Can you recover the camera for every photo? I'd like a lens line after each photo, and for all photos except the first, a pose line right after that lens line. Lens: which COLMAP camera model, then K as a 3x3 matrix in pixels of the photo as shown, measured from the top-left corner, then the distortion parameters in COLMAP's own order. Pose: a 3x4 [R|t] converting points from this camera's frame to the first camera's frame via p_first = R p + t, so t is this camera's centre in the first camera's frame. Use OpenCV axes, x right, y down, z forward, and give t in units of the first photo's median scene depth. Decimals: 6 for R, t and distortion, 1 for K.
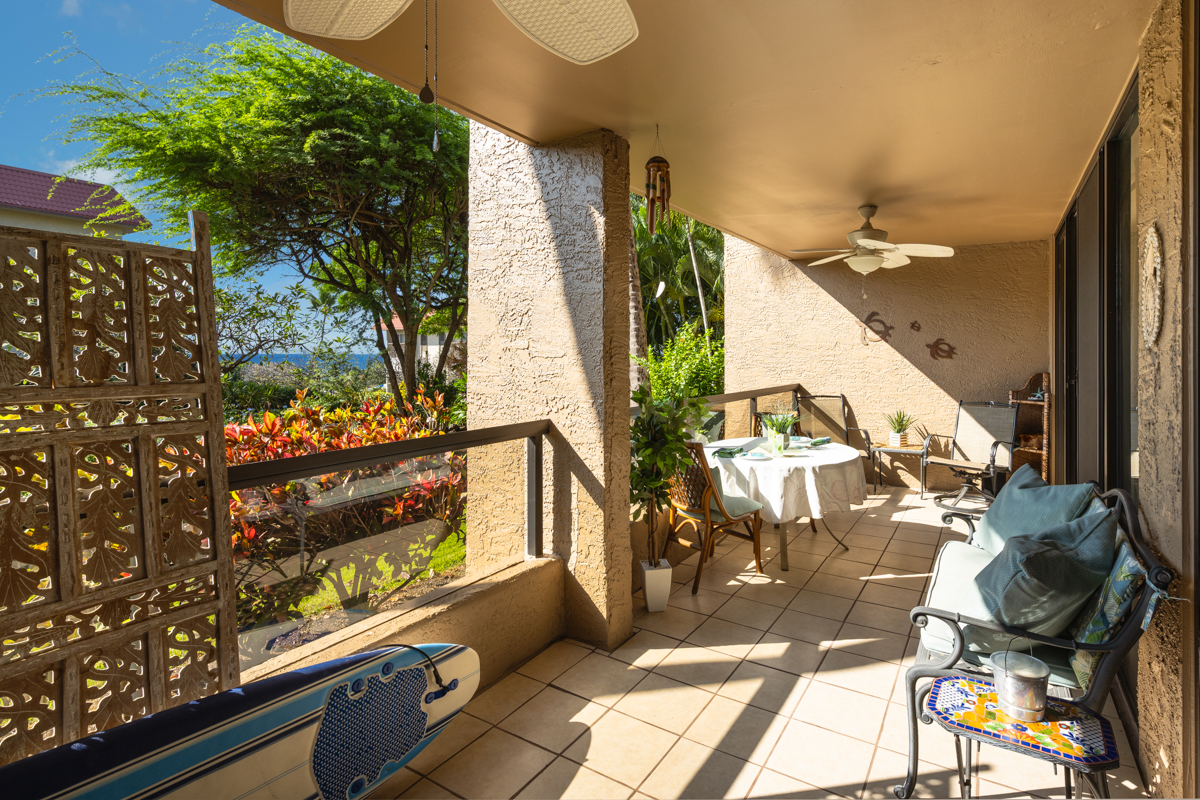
lens RADIAL K [[588.3, 0, 604.9], [0, 588.3, 371.9], [0, 0, 1]] dist [0.005208, 0.000715]
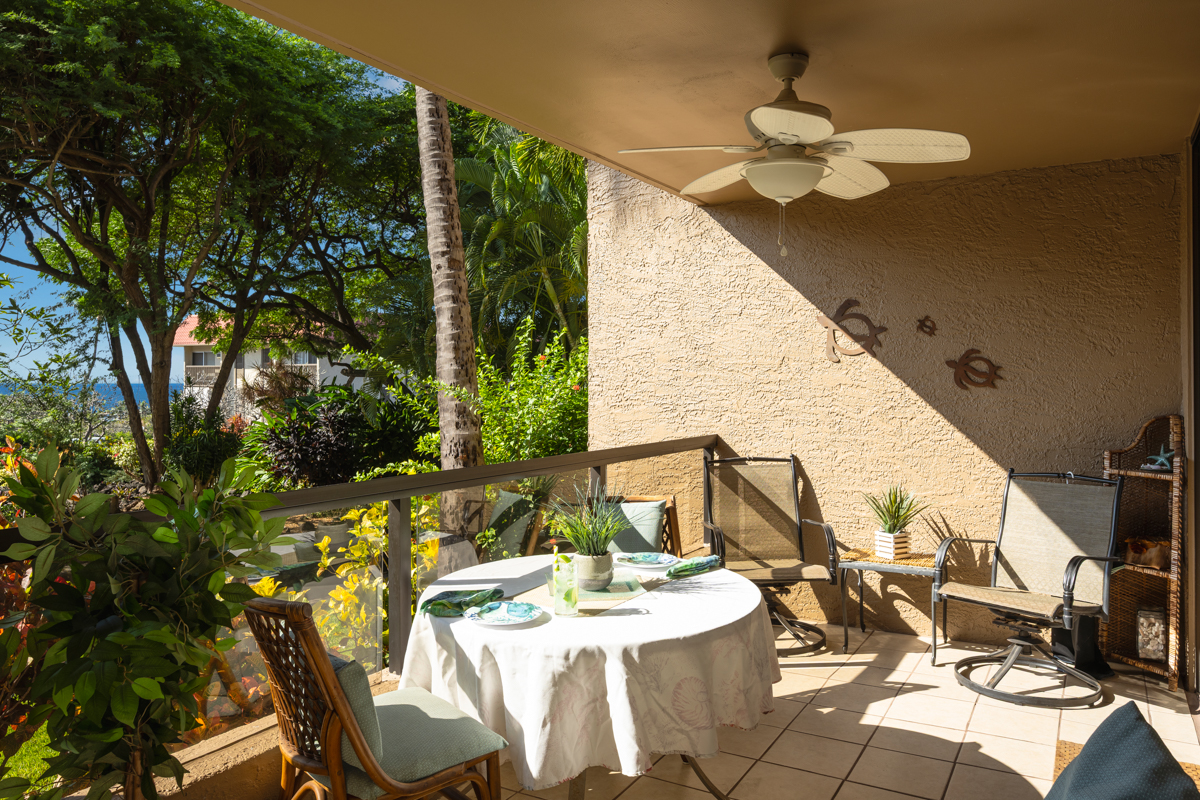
lens RADIAL K [[761.8, 0, 603.2], [0, 761.8, 400.0], [0, 0, 1]] dist [0.001376, -0.002082]
pose [[0.999993, -0.000835, 0.003694, 0.241777], [0.000866, 0.999964, -0.008424, -0.006456], [-0.003687, 0.008427, 0.999958, 0.331478]]
